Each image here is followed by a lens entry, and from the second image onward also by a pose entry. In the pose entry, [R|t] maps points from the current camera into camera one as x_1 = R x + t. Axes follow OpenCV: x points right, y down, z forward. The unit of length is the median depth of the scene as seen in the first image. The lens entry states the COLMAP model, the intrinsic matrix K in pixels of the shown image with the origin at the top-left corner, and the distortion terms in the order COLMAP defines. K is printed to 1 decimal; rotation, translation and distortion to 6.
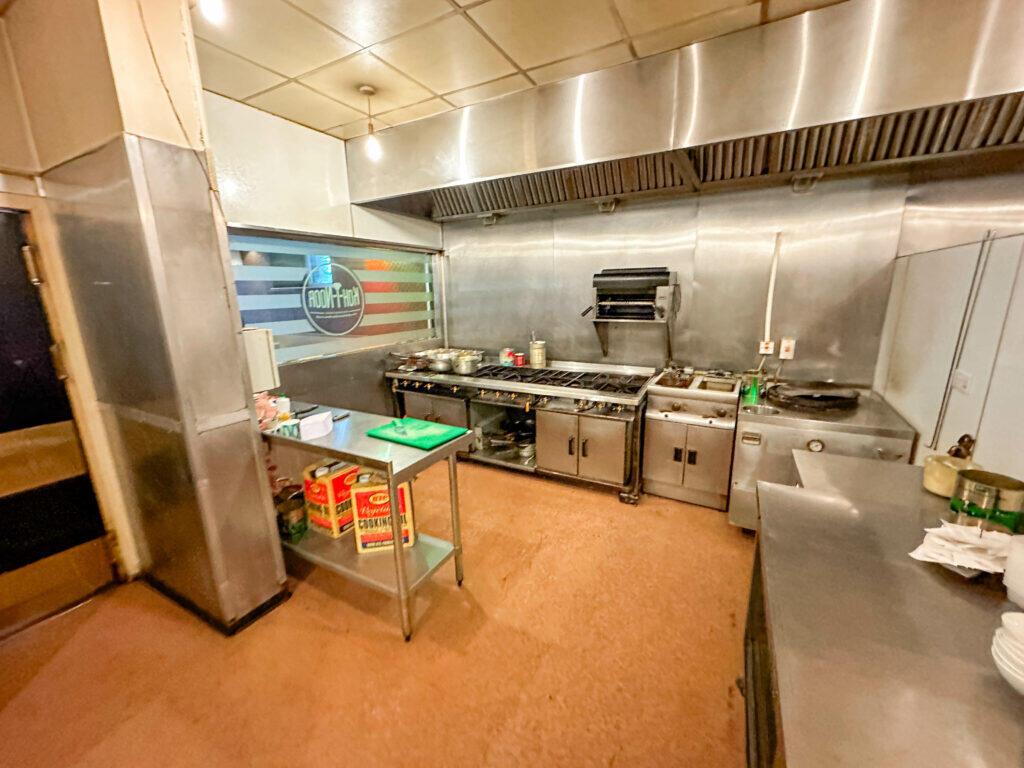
lens RADIAL K [[411.7, 0, 512.0], [0, 411.7, 384.0], [0, 0, 1]] dist [0.000803, -0.000276]
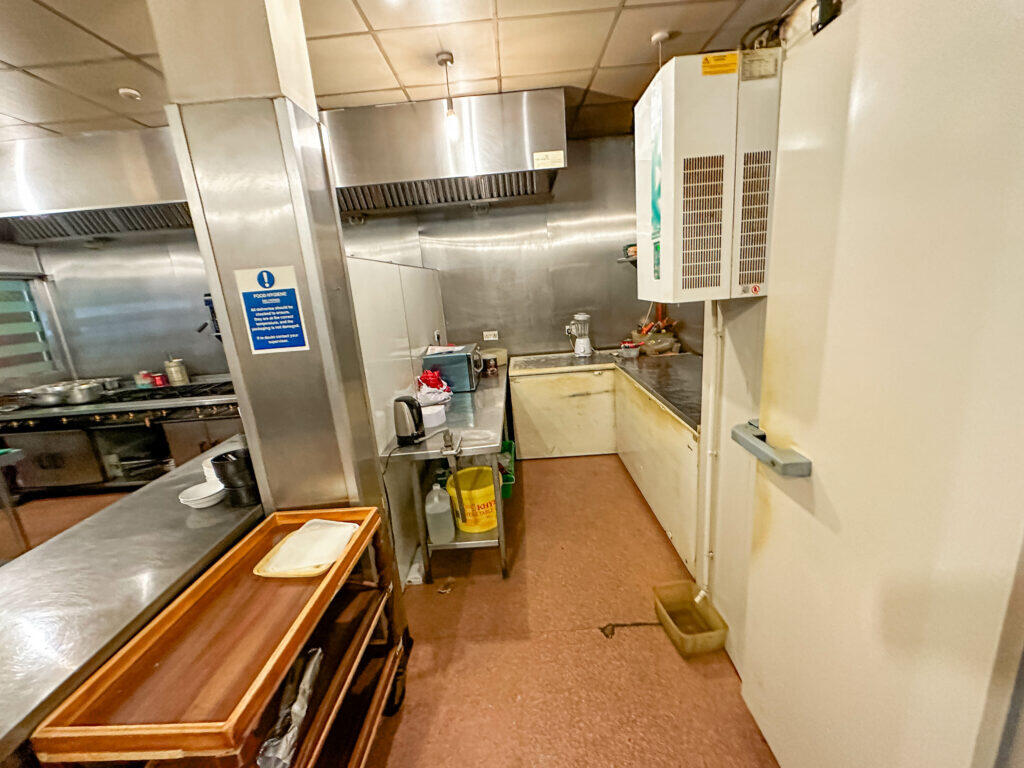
lens RADIAL K [[427.6, 0, 512.0], [0, 427.6, 384.0], [0, 0, 1]] dist [-0.001118, -0.000186]
pose [[0.877683, -0.160581, 0.451538, 0.318095], [0.168427, 0.985444, 0.023073, 0.075930], [-0.448670, 0.055800, 0.891954, -0.341772]]
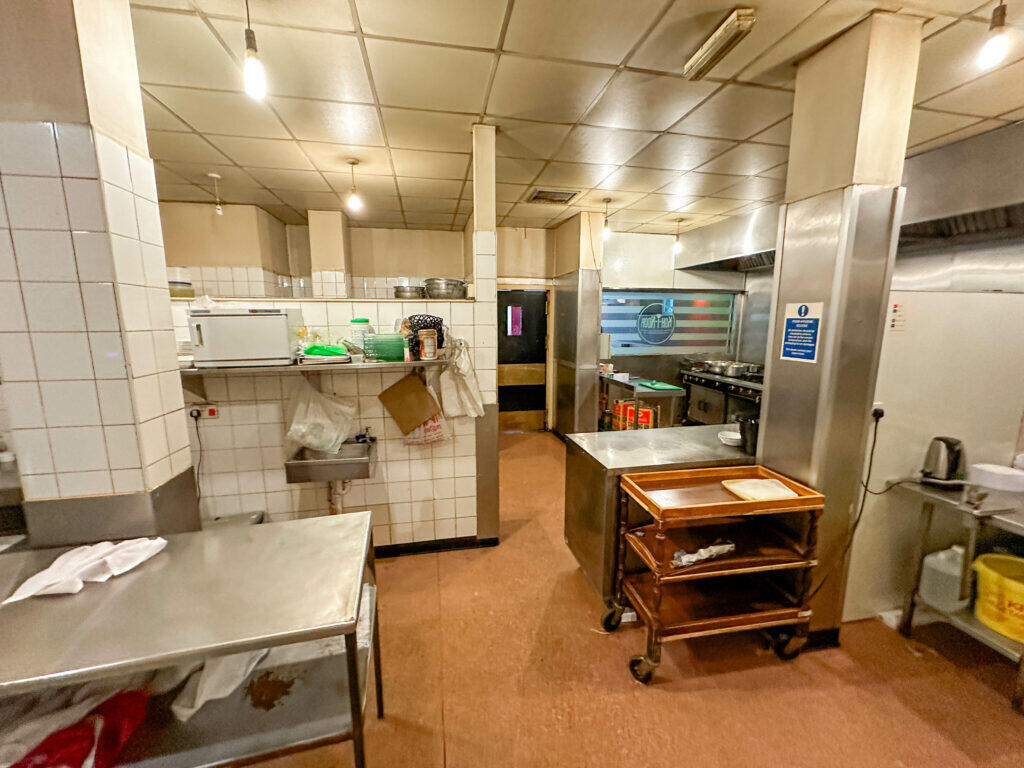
lens RADIAL K [[404.9, 0, 512.0], [0, 404.9, 384.0], [0, 0, 1]] dist [0.000118, -0.000045]
pose [[0.640904, 0.144123, -0.753970, 0.465716], [-0.186232, 0.982065, 0.029419, 0.102056], [0.744688, 0.121559, 0.656250, -0.509157]]
